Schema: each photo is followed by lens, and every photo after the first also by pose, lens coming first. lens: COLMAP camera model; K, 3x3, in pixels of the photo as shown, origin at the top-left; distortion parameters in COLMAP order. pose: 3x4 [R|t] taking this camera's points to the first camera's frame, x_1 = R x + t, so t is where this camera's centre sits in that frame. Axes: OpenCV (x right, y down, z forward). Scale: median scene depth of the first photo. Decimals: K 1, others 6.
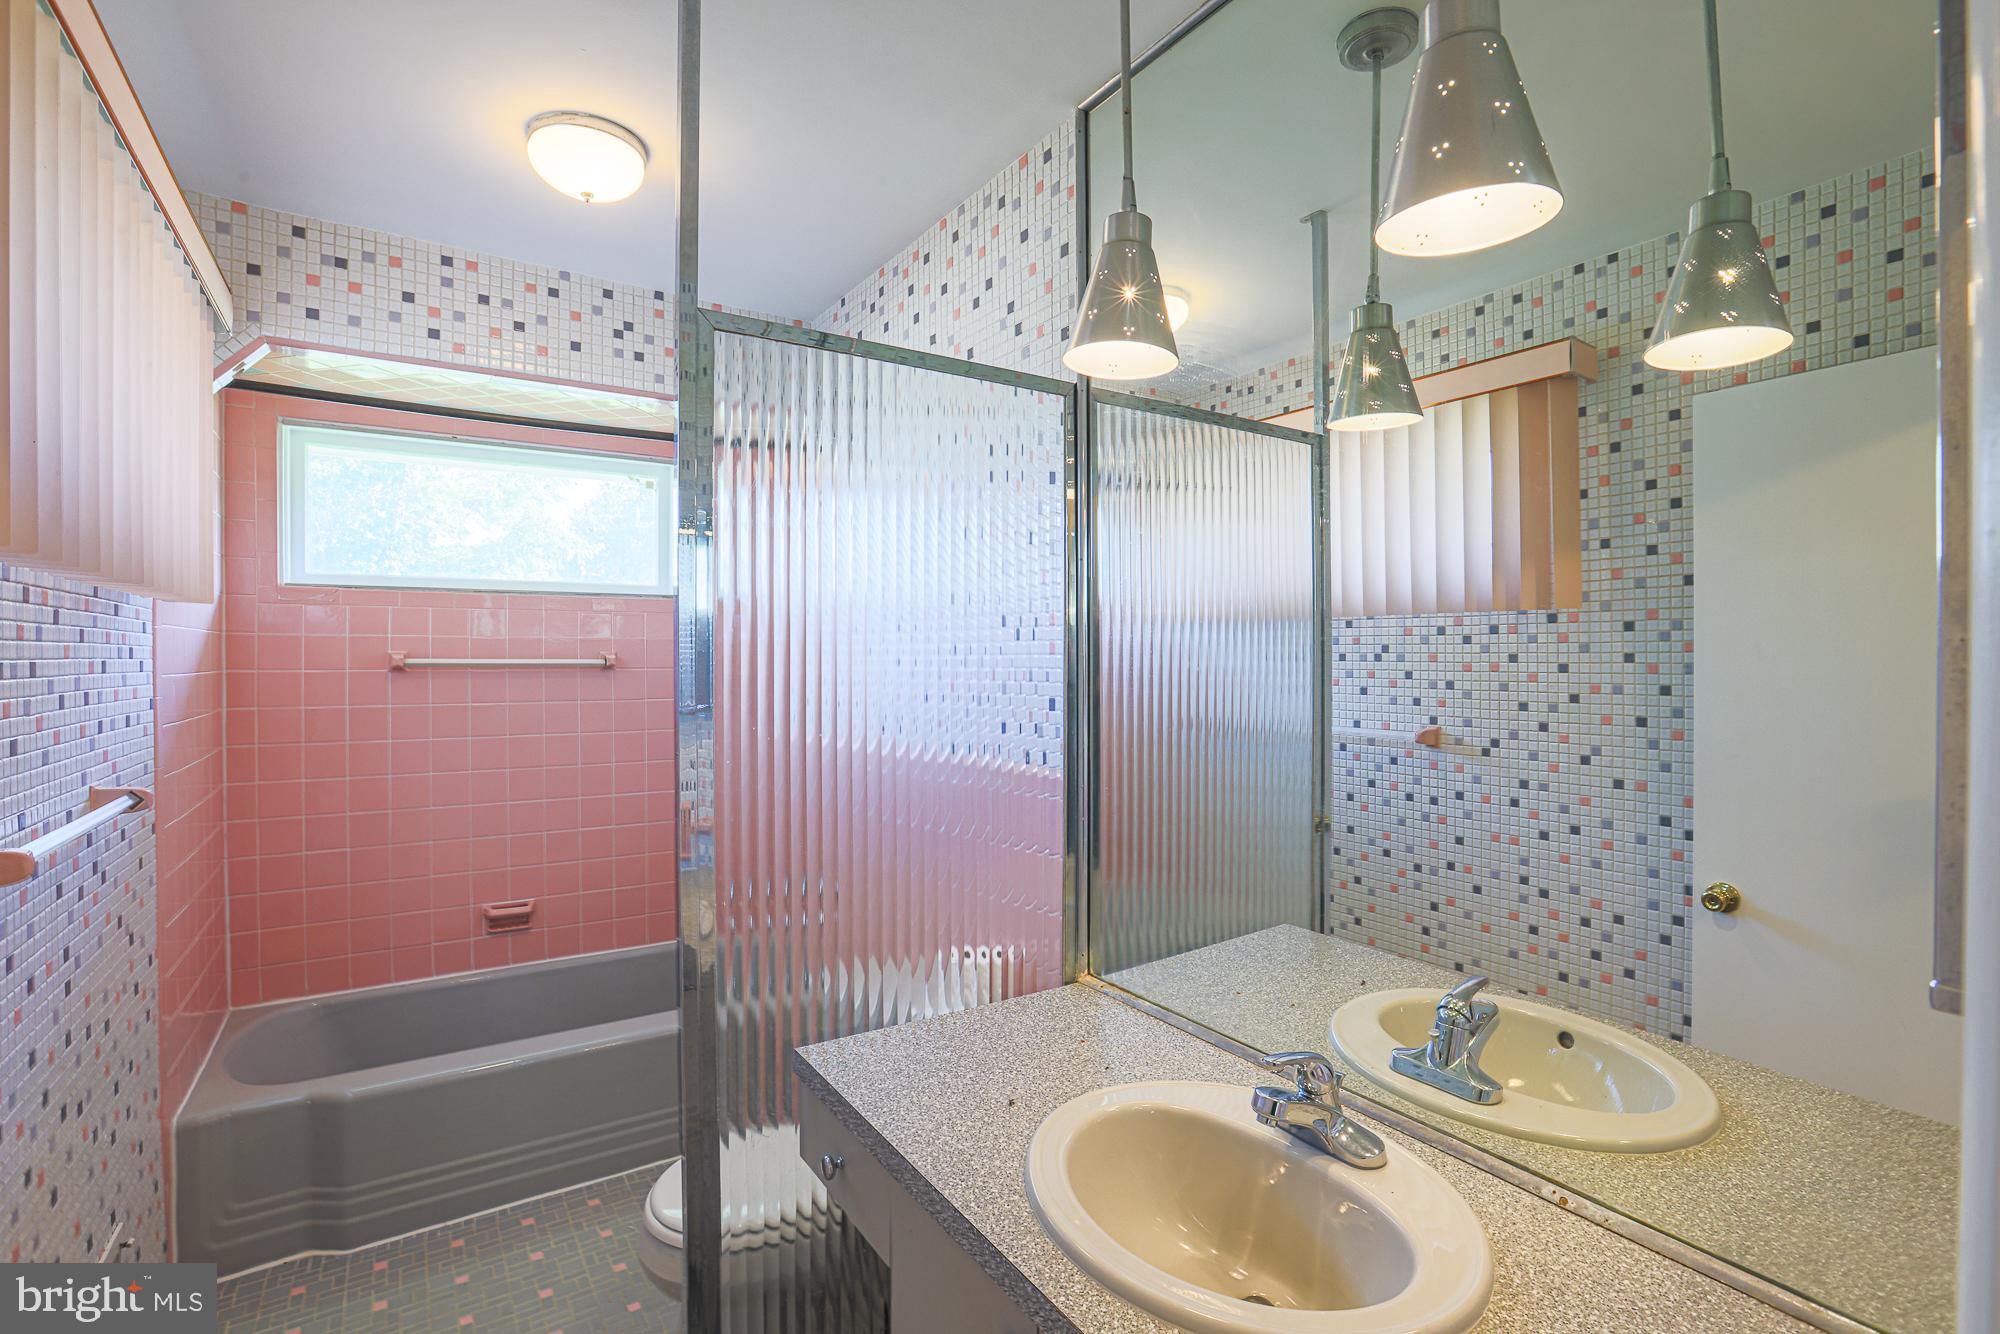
lens RADIAL K [[934.1, 0, 1017.5], [0, 934.1, 656.4], [0, 0, 1]] dist [-0.049083, 0.016350]
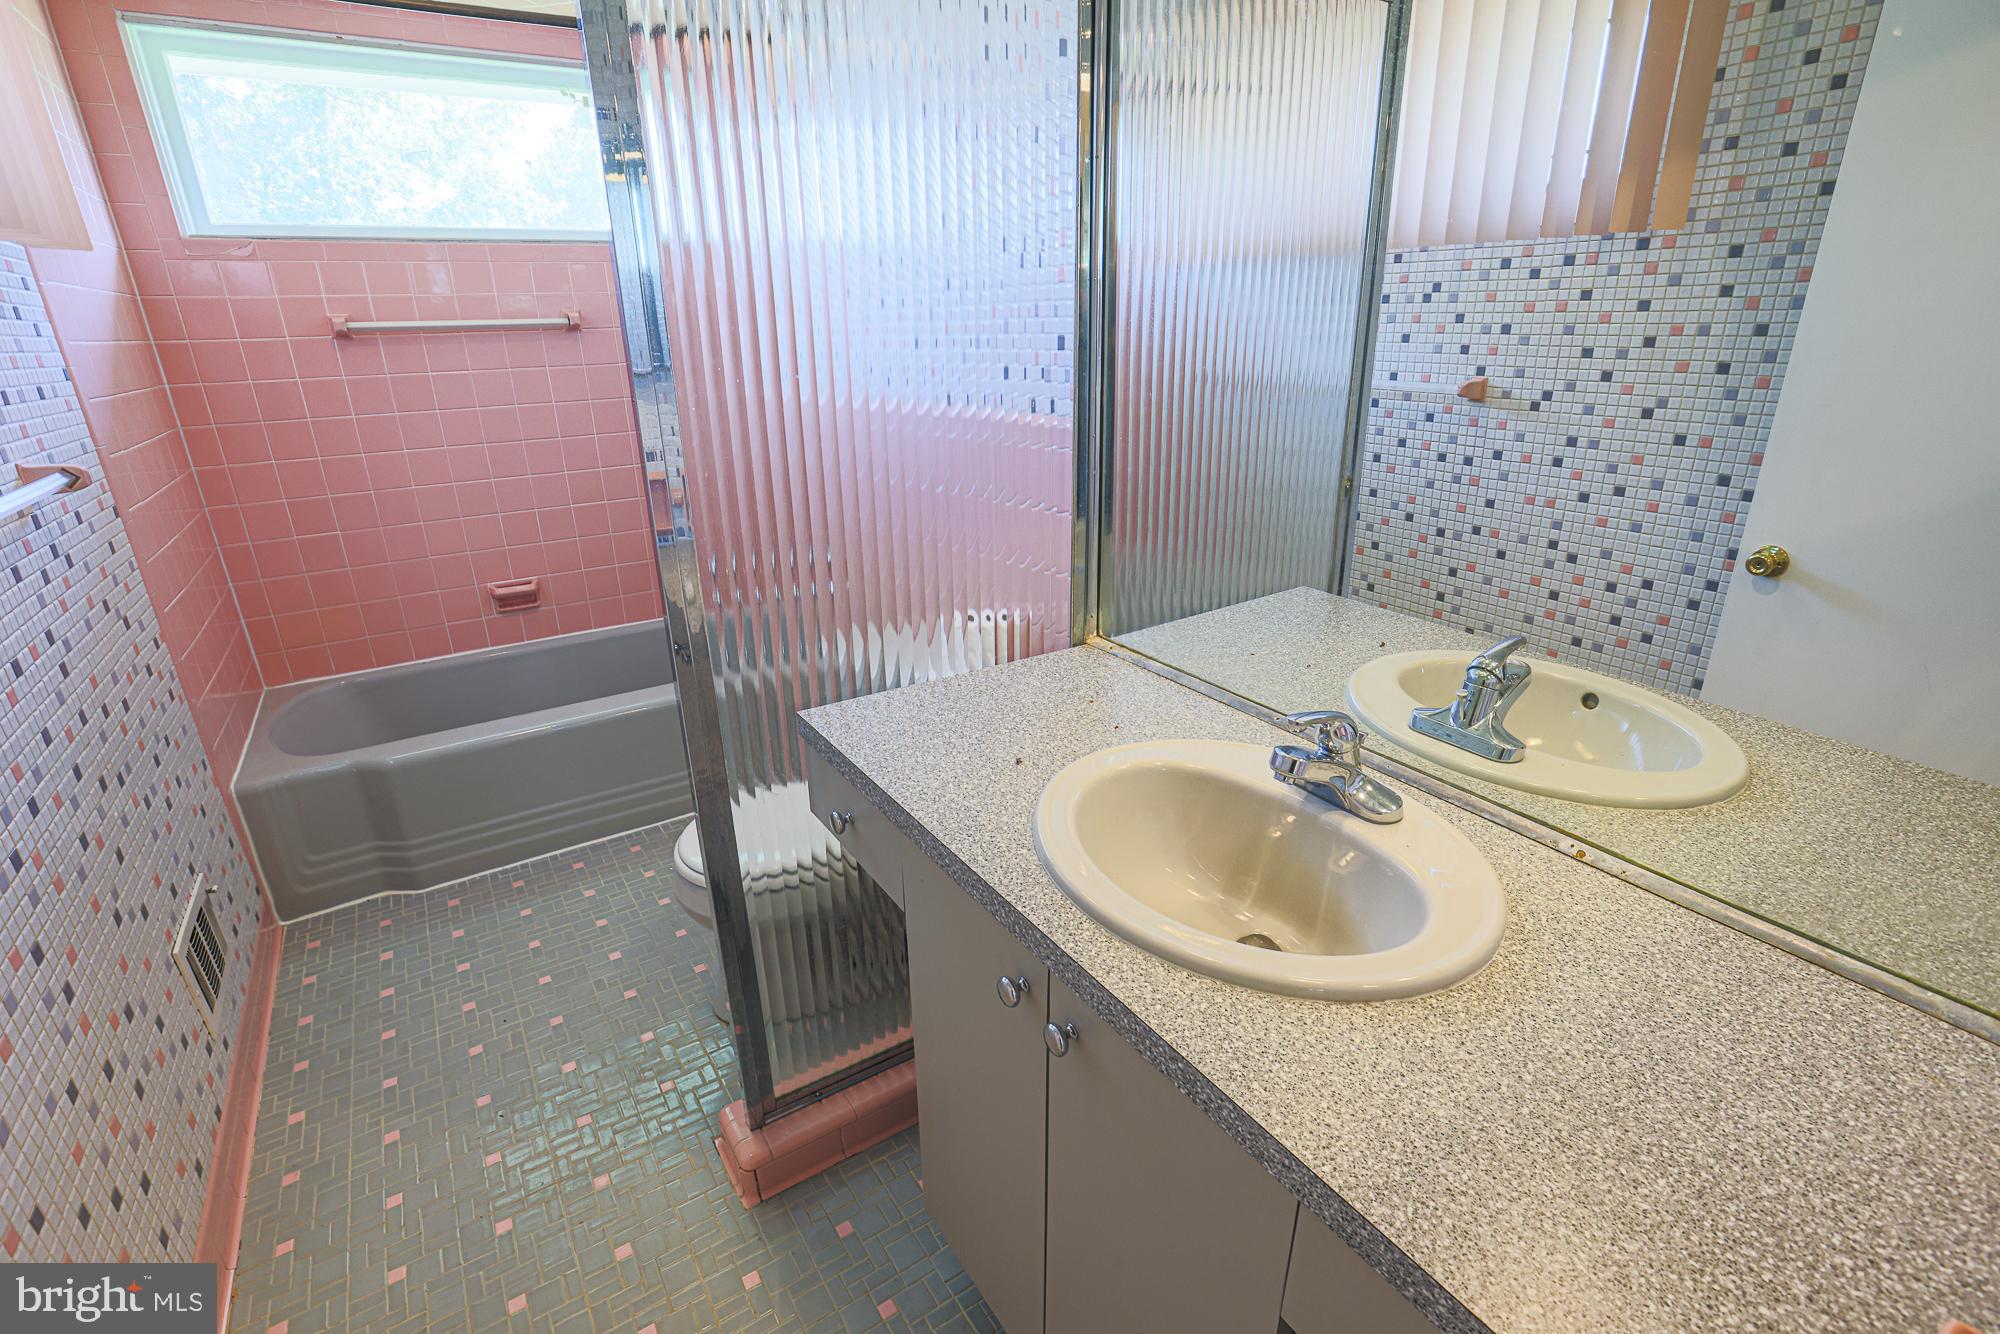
lens RADIAL K [[934.1, 0, 999.0], [0, 934.1, 678.2], [0, 0, 1]] dist [-0.049083, 0.016350]
pose [[0.999528, -0.009807, -0.029119, 0.001275], [0.019622, 0.933025, 0.359276, 0.027660], [0.023645, -0.359678, 0.932777, 0.067017]]
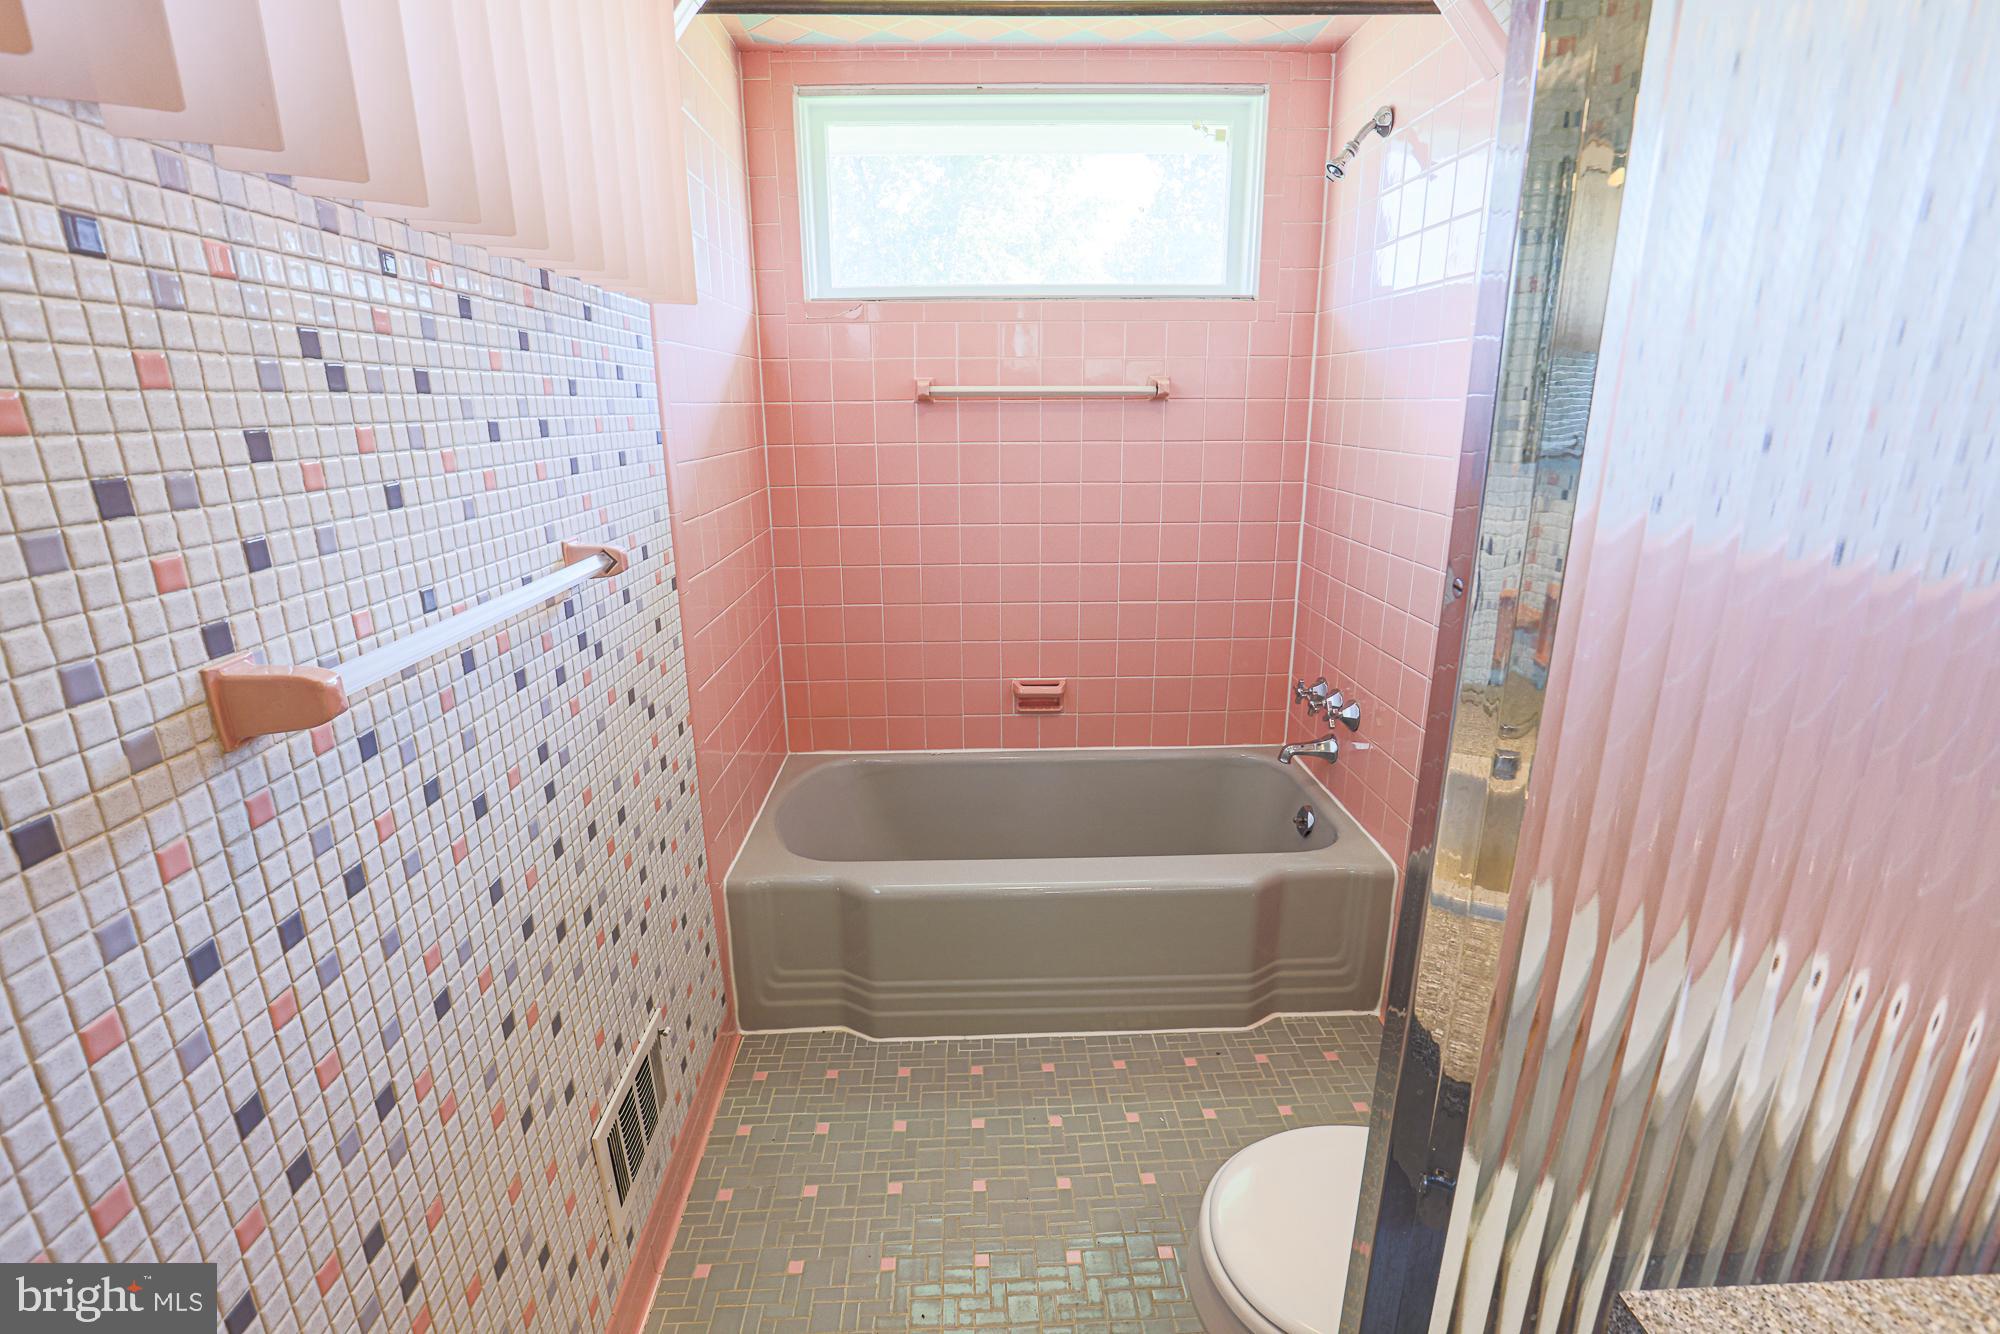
lens RADIAL K [[934.1, 0, 970.1], [0, 934.1, 684.5], [0, 0, 1]] dist [-0.049083, 0.016350]
pose [[0.835319, 0.149252, -0.529118, -0.213648], [0.012396, 0.957086, 0.289540, 0.024536], [0.549626, -0.248417, 0.797622, 0.395507]]
